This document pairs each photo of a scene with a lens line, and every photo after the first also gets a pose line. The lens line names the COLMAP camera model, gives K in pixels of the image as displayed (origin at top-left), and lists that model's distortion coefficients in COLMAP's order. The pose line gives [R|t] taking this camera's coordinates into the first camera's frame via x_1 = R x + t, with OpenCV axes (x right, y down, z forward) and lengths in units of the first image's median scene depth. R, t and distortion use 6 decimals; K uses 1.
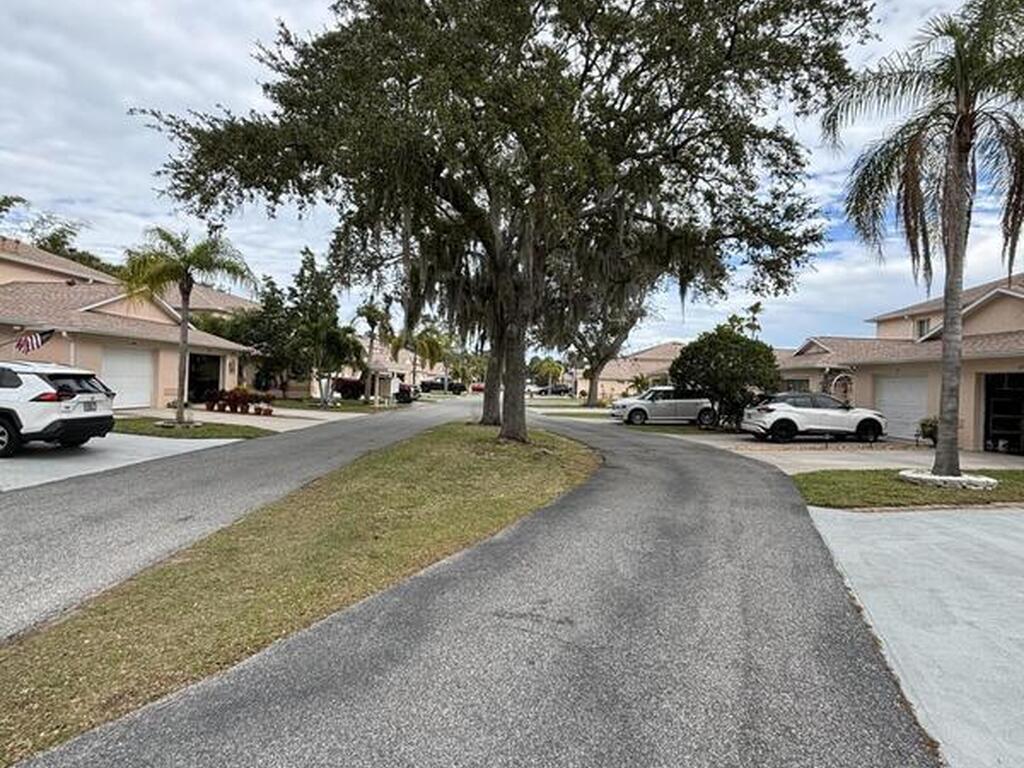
lens RADIAL K [[550.5, 0, 512.0], [0, 550.5, 384.0], [0, 0, 1]] dist [-0.003123, -0.000939]
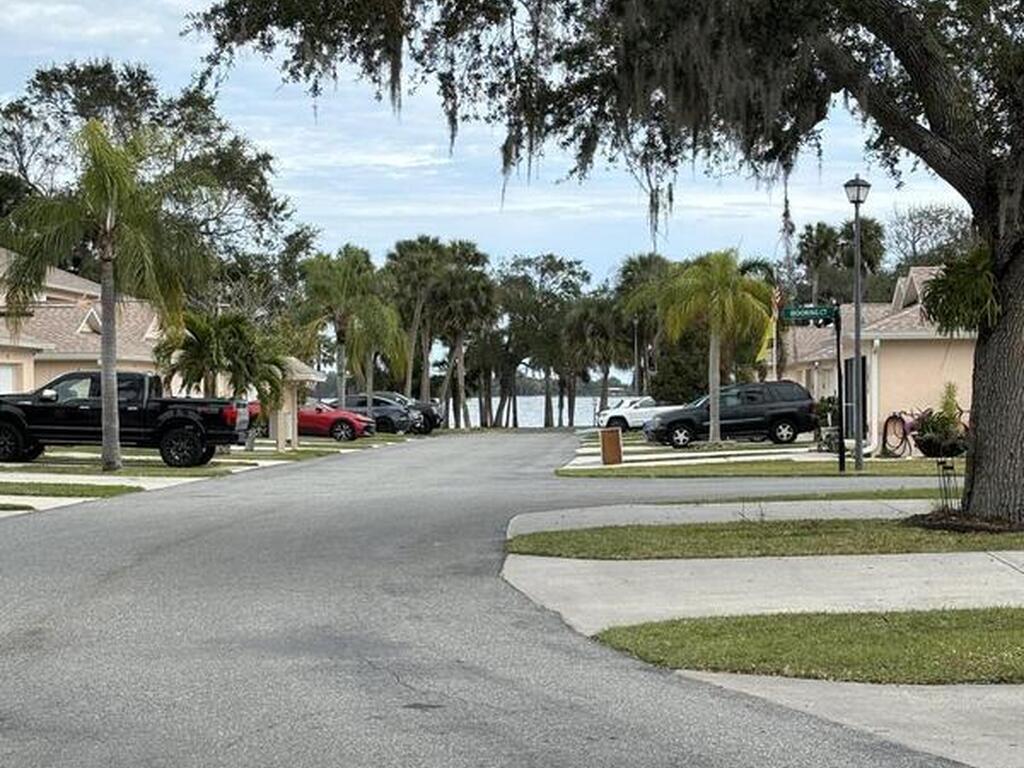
lens RADIAL K [[1758.5, 0, 512.0], [0, 1758.5, 384.0], [0, 0, 1]] dist [0.006218, 0.018629]
pose [[0.997814, -0.041170, -0.051698, 0.032911], [0.040762, 0.999129, -0.008915, 0.002558], [0.052020, 0.006788, 0.998623, 0.422317]]
